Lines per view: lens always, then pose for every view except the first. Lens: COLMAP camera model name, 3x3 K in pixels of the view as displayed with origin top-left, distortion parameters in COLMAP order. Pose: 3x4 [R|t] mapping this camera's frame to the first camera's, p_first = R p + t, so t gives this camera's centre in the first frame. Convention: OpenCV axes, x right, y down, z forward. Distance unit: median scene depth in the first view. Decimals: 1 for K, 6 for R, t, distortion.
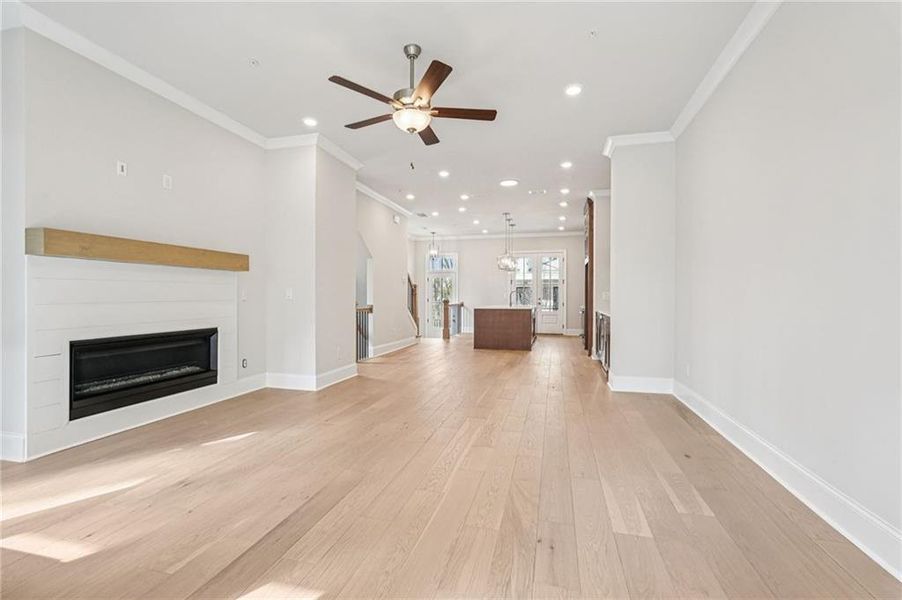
lens RADIAL K [[404.7, 0, 451.0], [0, 404.7, 300.0], [0, 0, 1]] dist [-0.003212, 0.000668]
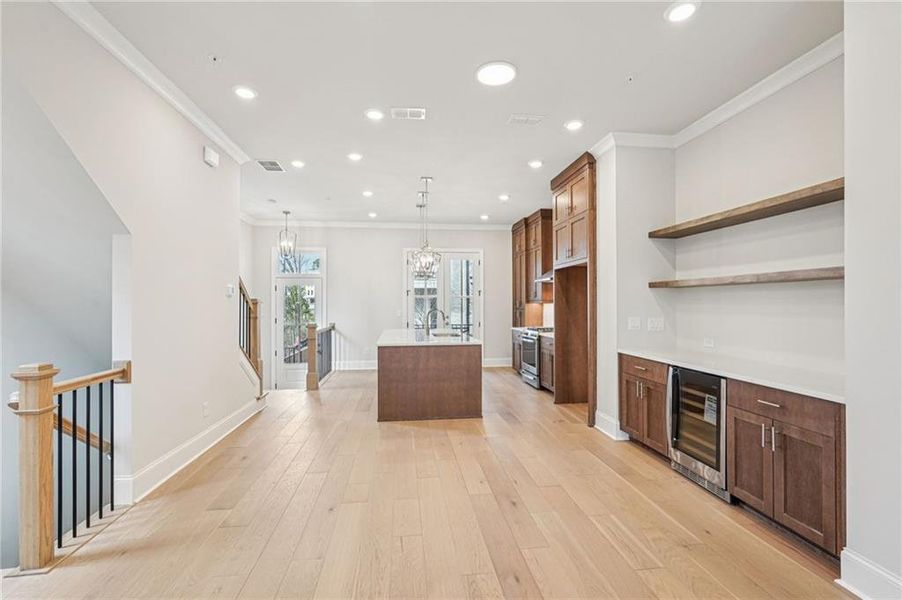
lens RADIAL K [[404.7, 0, 451.0], [0, 404.7, 300.0], [0, 0, 1]] dist [-0.003212, 0.000668]
pose [[0.931308, -0.000329, 0.364231, -0.042404], [0.006308, 0.999864, -0.015227, -0.027230], [-0.364177, 0.016479, 0.931184, 0.416437]]
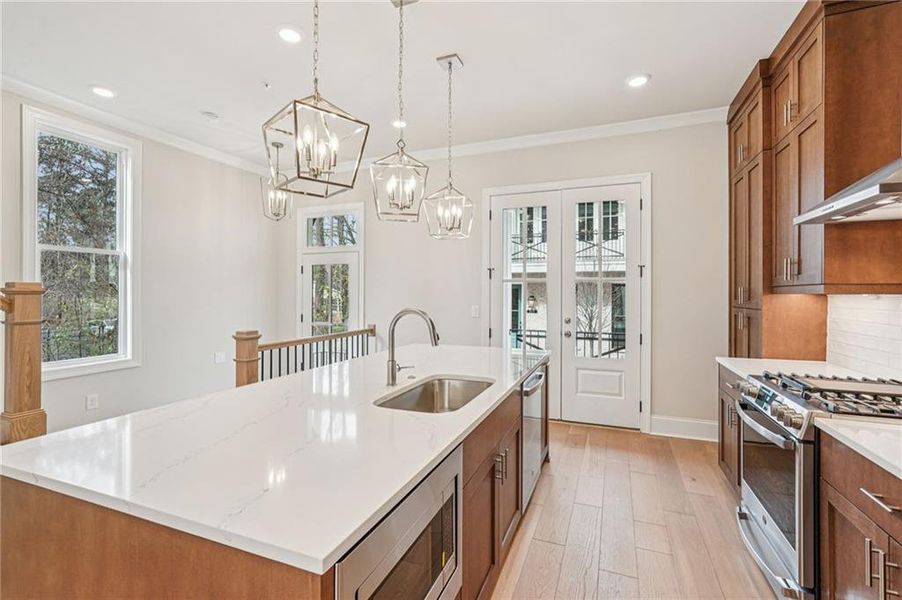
lens RADIAL K [[409.3, 0, 448.0], [0, 409.3, 289.7], [0, 0, 1]] dist [-0.003053, 0.000148]
pose [[0.990835, -0.000927, -0.135076, 0.202086], [-0.001202, 0.999876, -0.015684, -0.030094], [0.135074, 0.015703, 0.990711, 0.787559]]
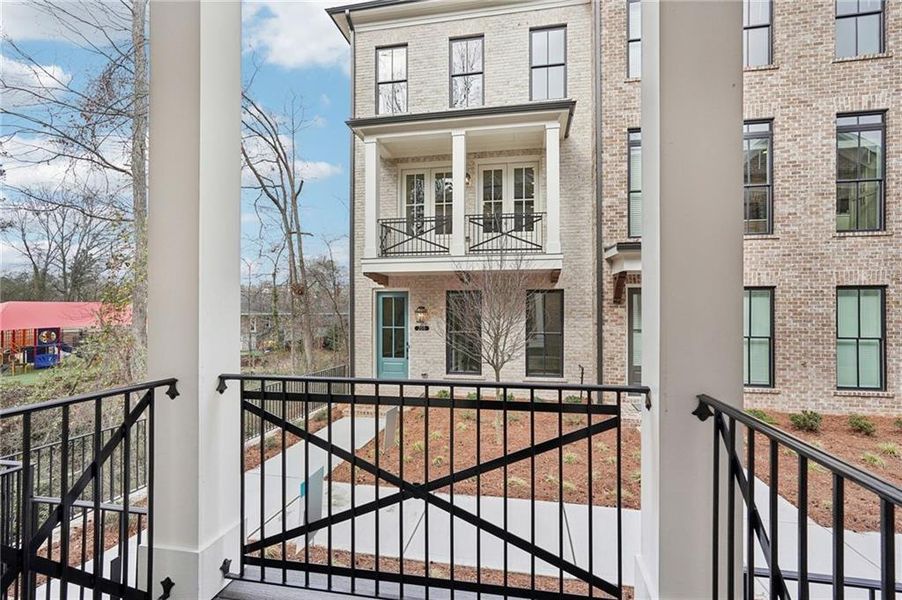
lens RADIAL K [[404.7, 0, 451.0], [0, 404.7, 300.0], [0, 0, 1]] dist [-0.003212, 0.000668]
pose [[0.998516, 0.000728, 0.054458, 0.315983], [0.001262, 0.999333, -0.036507, -0.010418], [-0.054448, 0.036522, 0.997848, 1.216887]]
